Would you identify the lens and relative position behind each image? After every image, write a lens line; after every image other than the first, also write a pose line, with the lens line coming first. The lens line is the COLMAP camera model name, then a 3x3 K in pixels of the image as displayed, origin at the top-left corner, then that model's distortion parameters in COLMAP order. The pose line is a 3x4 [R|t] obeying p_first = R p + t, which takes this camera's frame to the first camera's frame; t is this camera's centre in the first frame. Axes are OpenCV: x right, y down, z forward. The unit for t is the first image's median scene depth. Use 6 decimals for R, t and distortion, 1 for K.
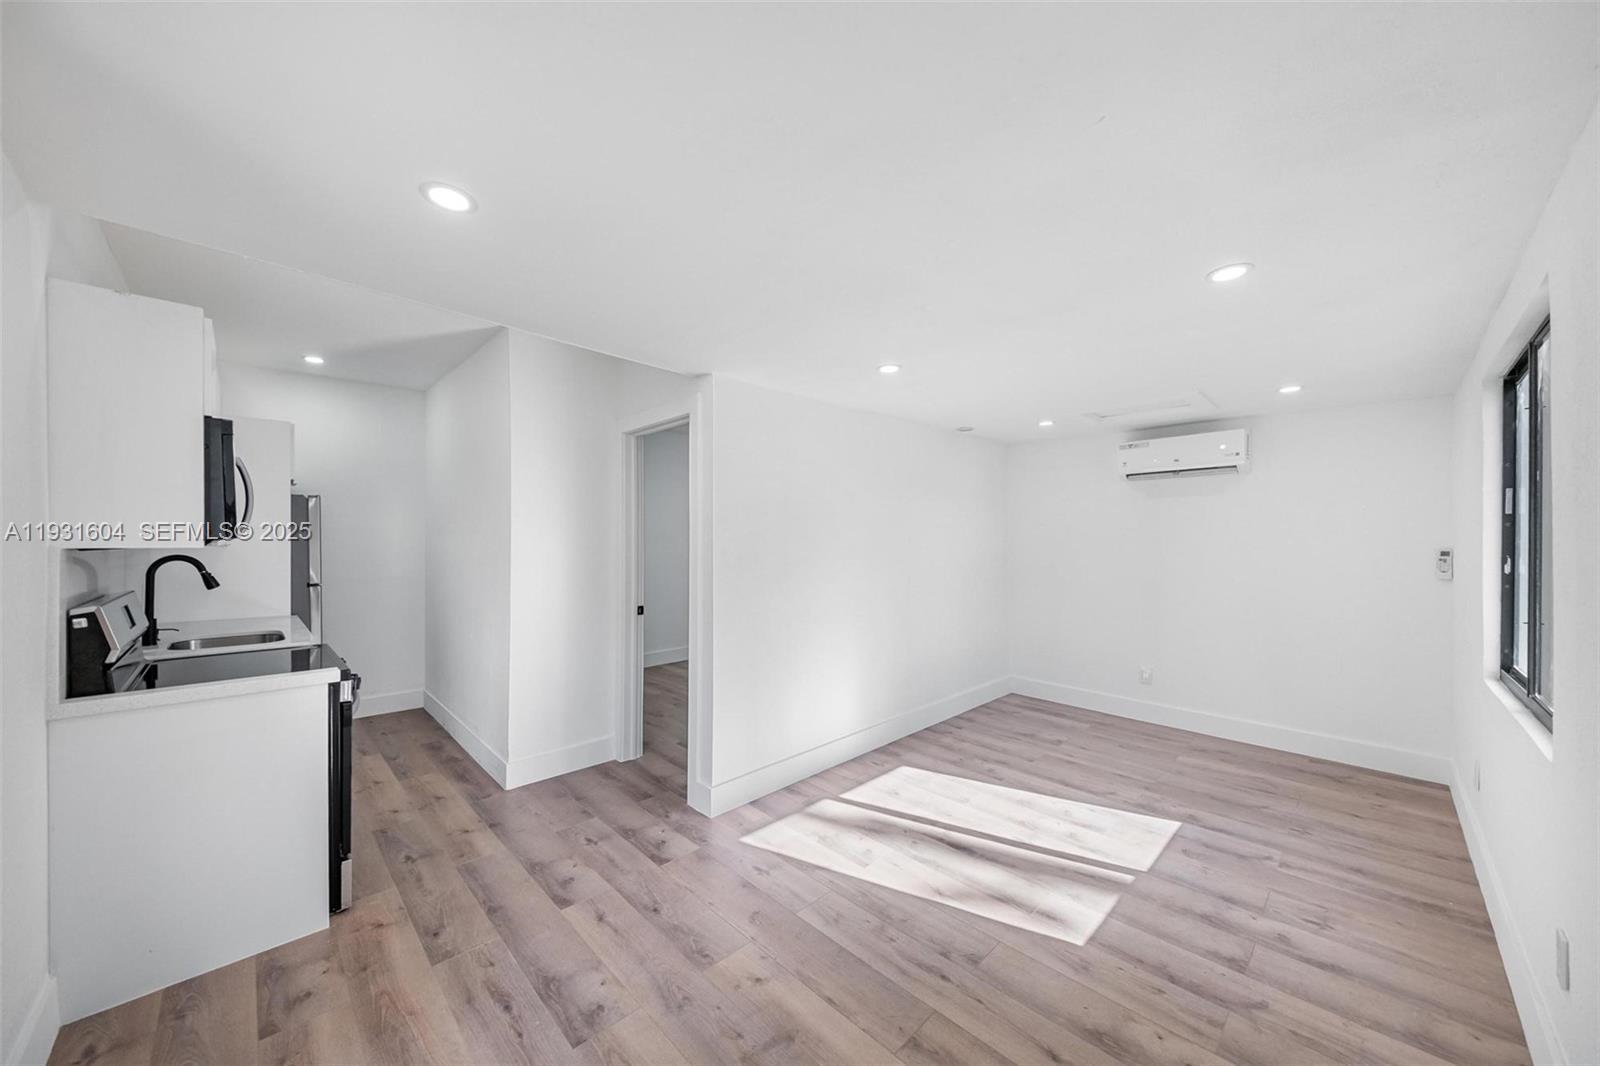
lens RADIAL K [[559.3, 0, 812.1], [0, 559.3, 505.9], [0, 0, 1]] dist [0.007641, -0.007329]
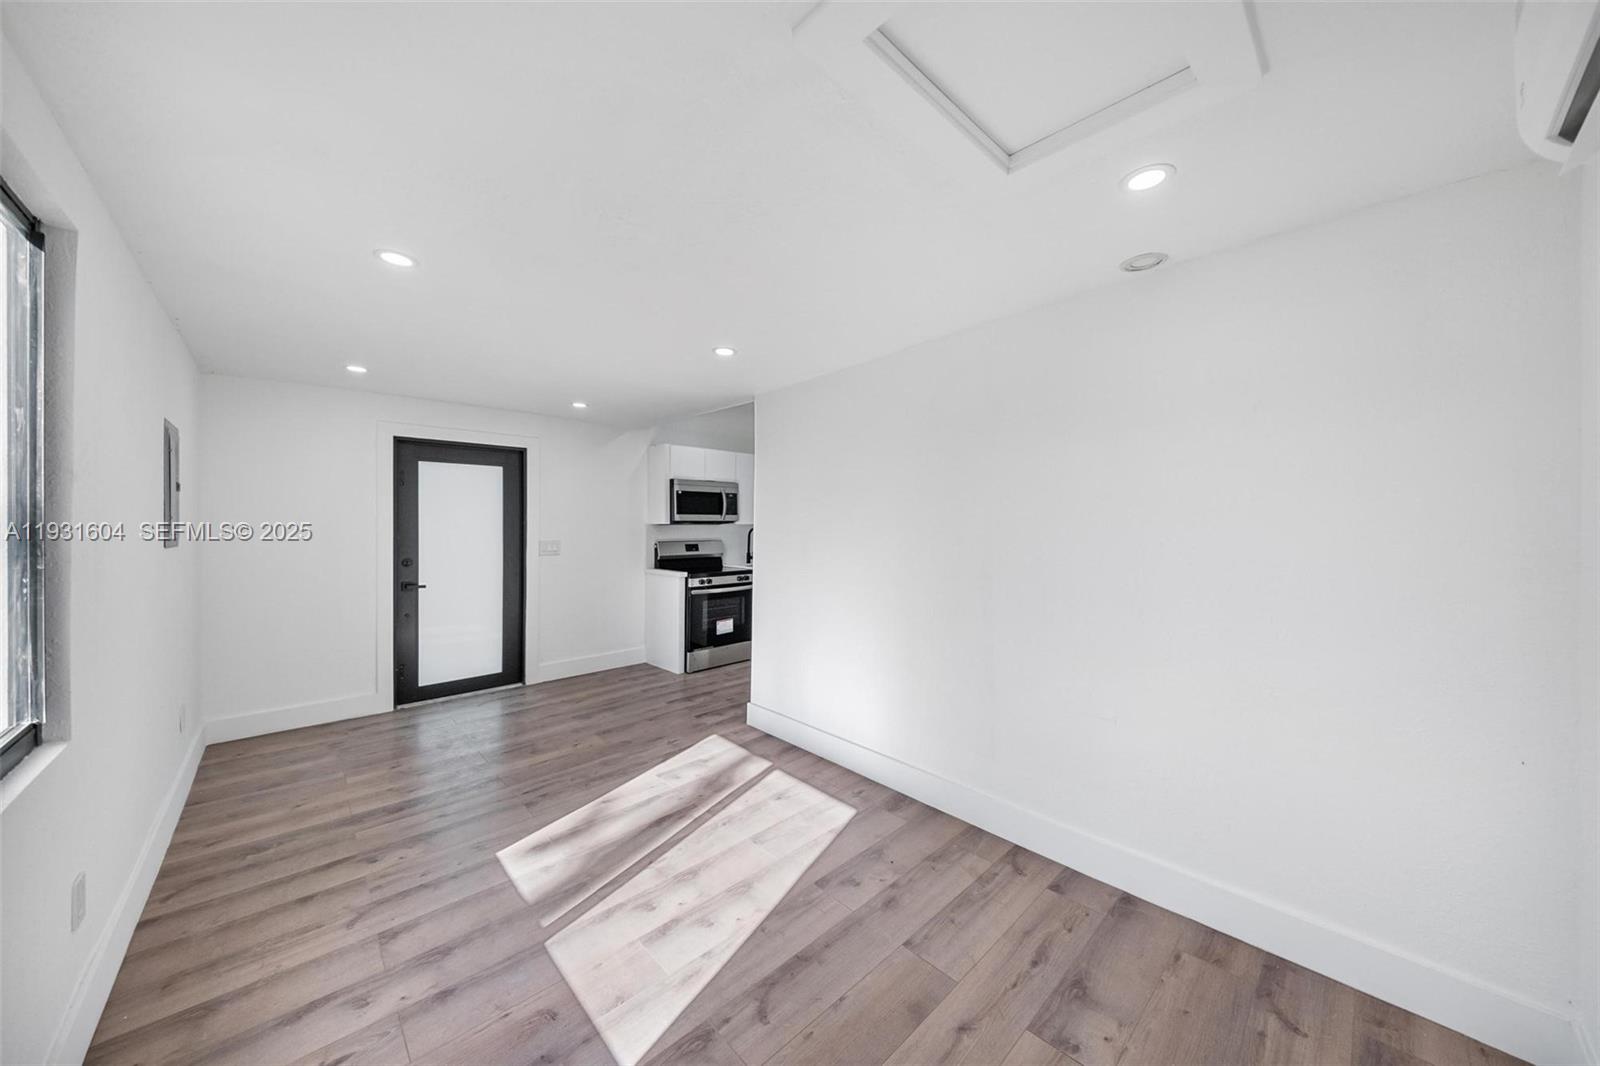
lens RADIAL K [[559.3, 0, 805.2], [0, 559.3, 523.0], [0, 0, 1]] dist [0.007641, -0.007329]
pose [[-0.025372, 0.004421, -0.999668, 1.094615], [0.058028, 0.998311, 0.002942, 0.076310], [0.997992, -0.057934, -0.025586, 1.141054]]
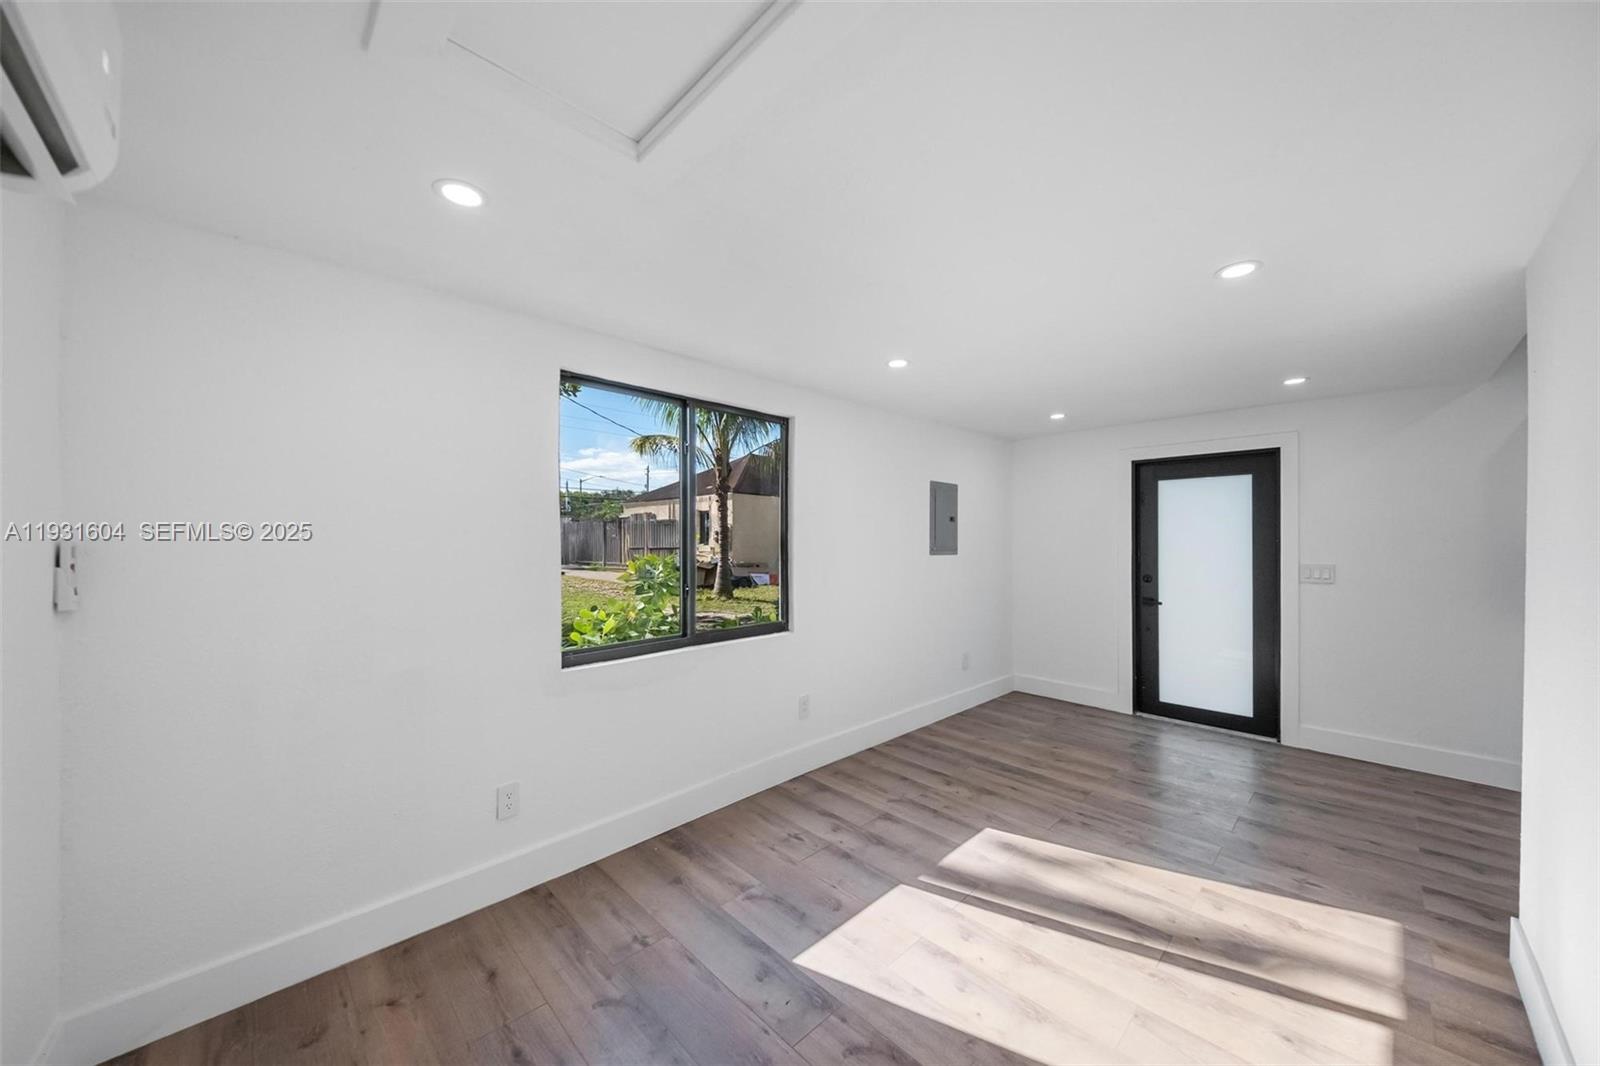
lens RADIAL K [[559.3, 0, 800.2], [0, 559.3, 534.9], [0, 0, 1]] dist [0.007641, -0.007329]
pose [[-0.999800, -0.002182, 0.019894, 0.605652], [-0.003401, 0.998105, -0.061439, 0.099208], [-0.019723, -0.061495, -0.997913, 1.604903]]
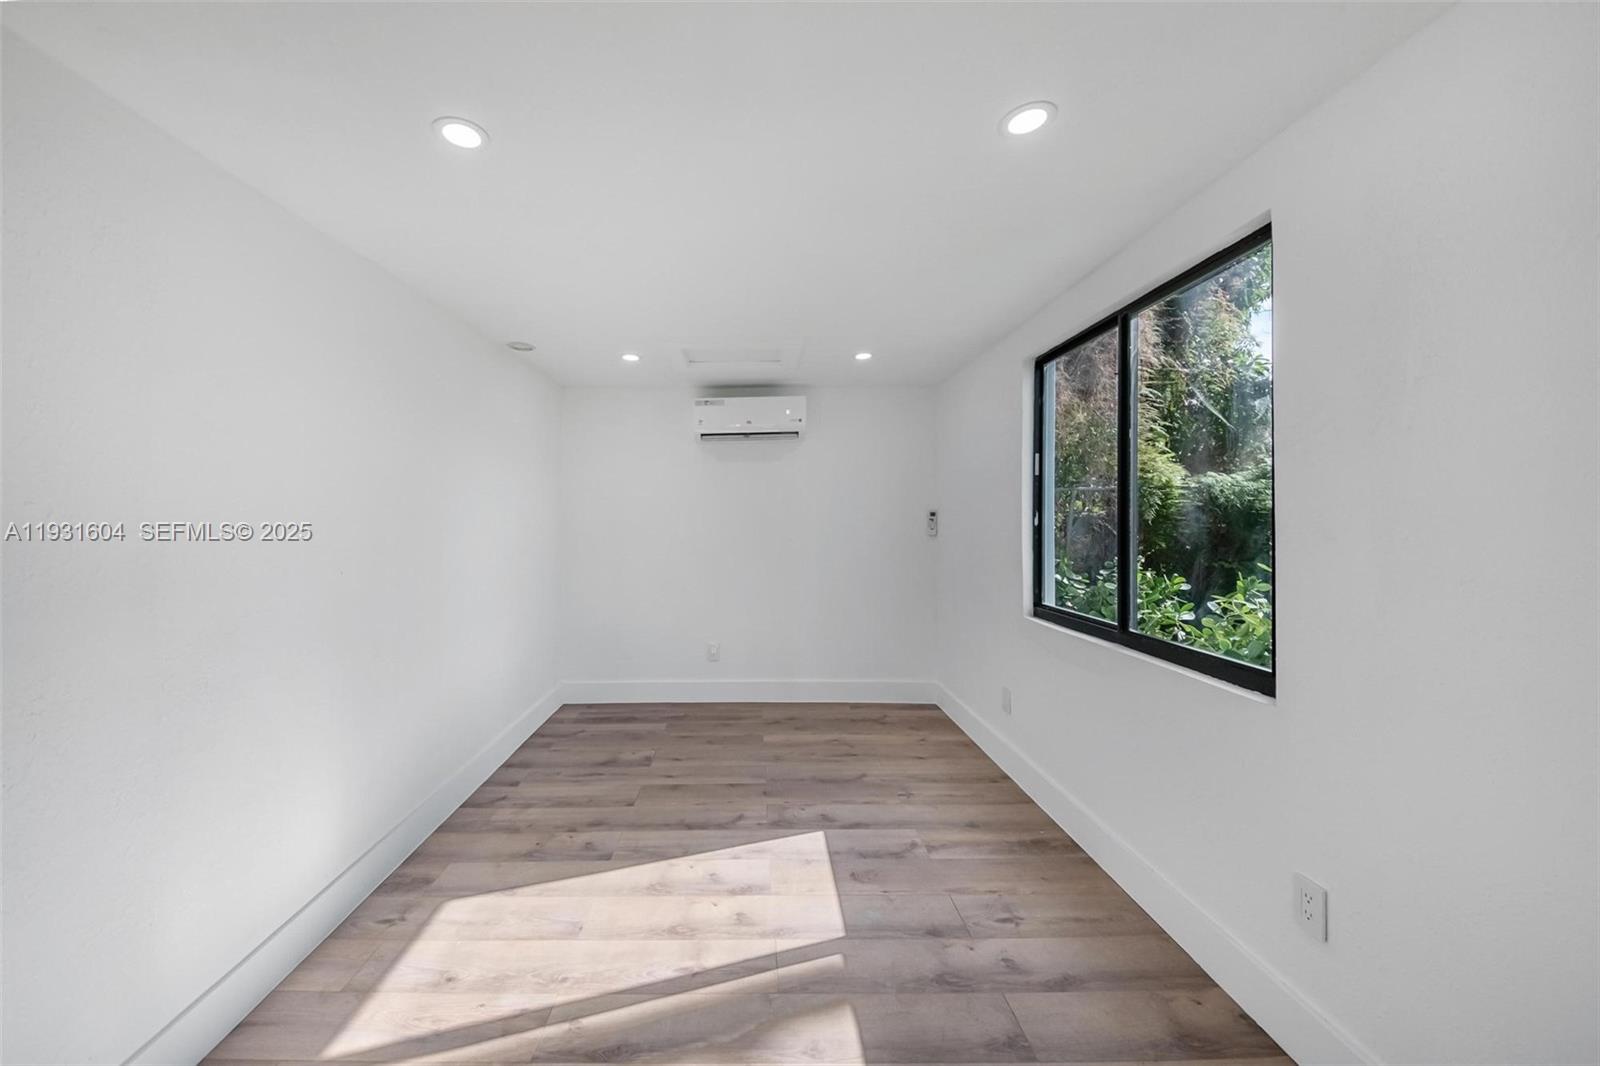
lens RADIAL K [[559.3, 0, 743.5], [0, 559.3, 504.3], [0, 0, 1]] dist [0.007641, -0.007329]
pose [[0.716712, 0.002475, 0.697365, -0.018822], [-0.024888, 0.999447, 0.022031, 0.052594], [-0.696925, -0.033146, 0.716378, 0.468458]]
